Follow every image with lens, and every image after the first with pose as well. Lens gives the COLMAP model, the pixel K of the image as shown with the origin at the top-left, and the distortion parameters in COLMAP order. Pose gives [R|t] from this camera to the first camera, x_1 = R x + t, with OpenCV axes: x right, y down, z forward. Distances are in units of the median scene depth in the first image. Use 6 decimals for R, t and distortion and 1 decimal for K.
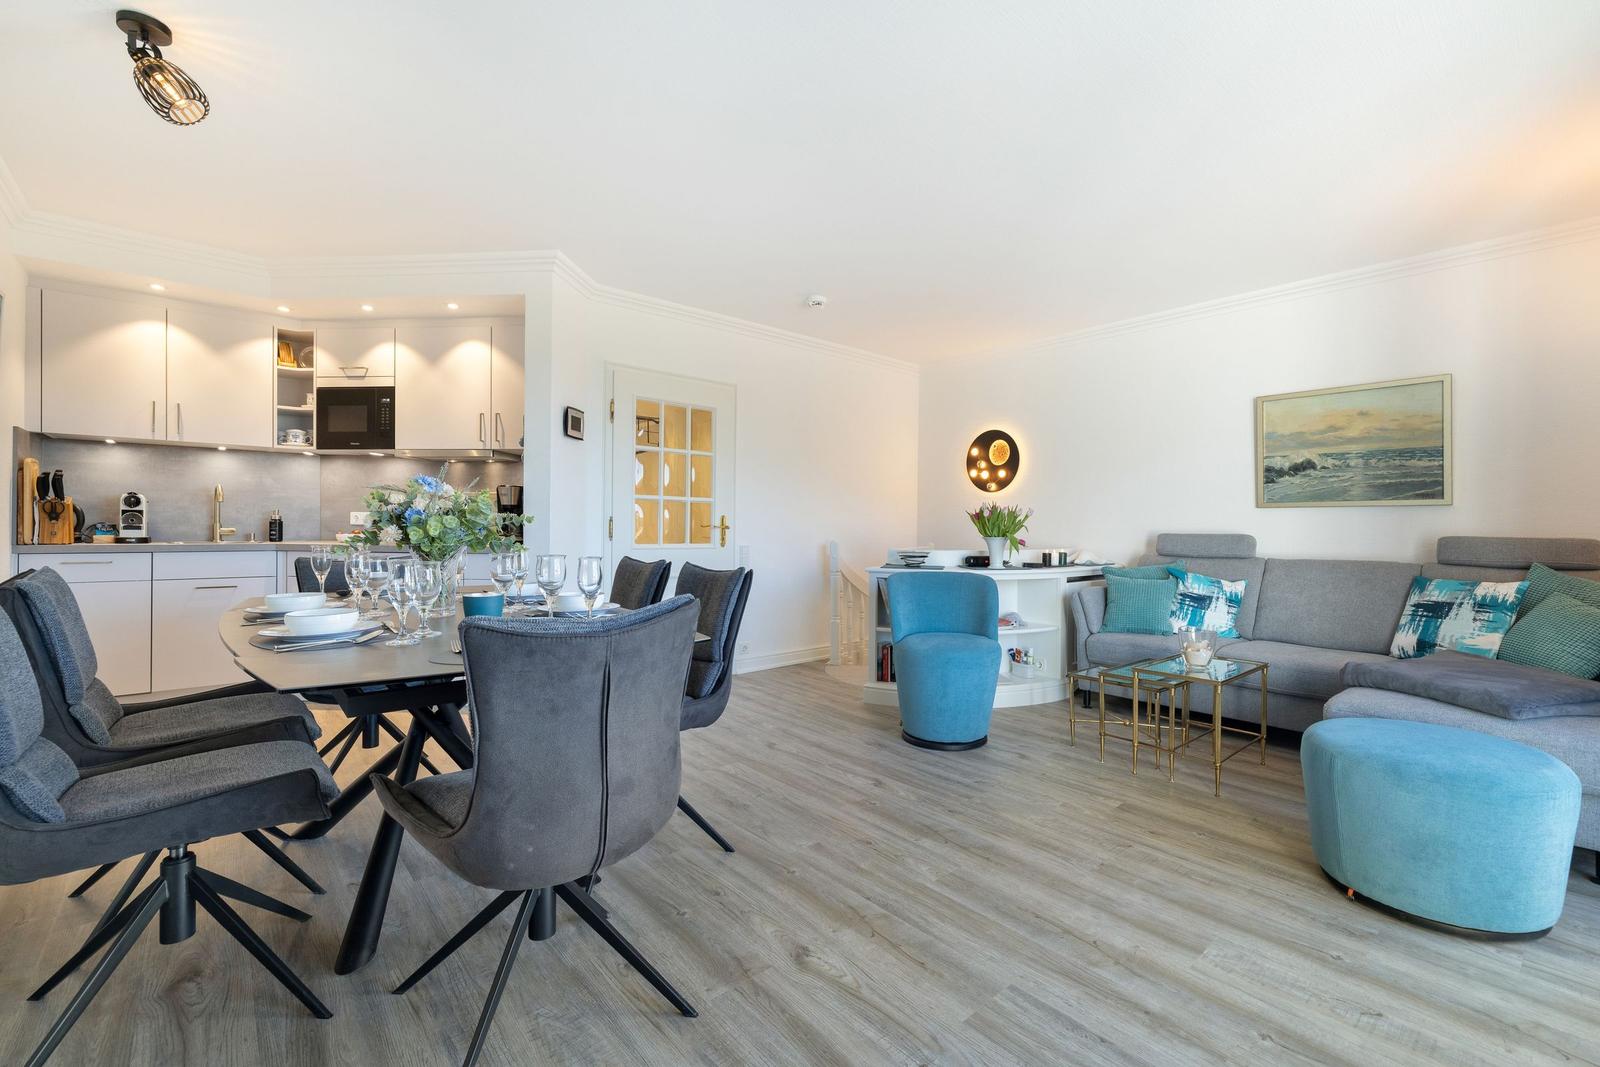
lens RADIAL K [[686.9, 0, 825.9], [0, 686.9, 534.1], [0, 0, 1]] dist [0.003169, -0.000719]
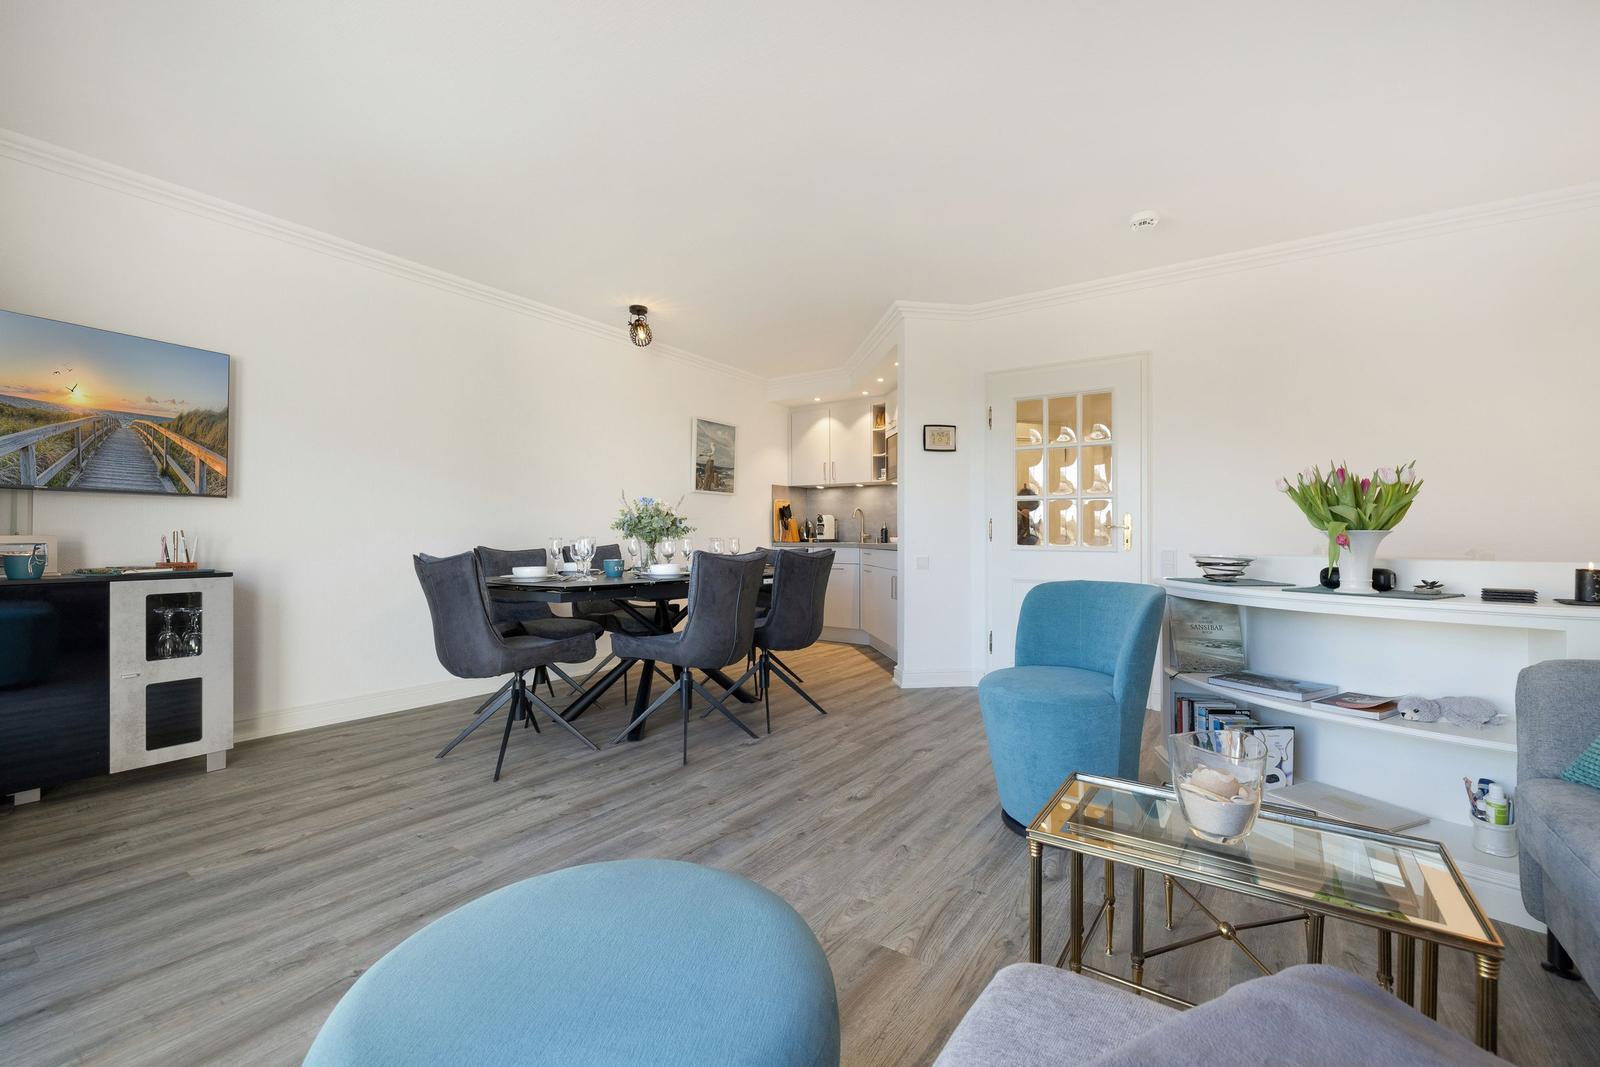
lens RADIAL K [[665.4, 0, 802.1], [0, 665.4, 545.8], [0, 0, 1]] dist [0.007845, -0.001211]
pose [[0.239414, 0.003535, -0.970911, 0.741032], [-0.010572, 0.999944, 0.001034, 0.022402], [0.970860, 0.010017, 0.239438, 0.577688]]
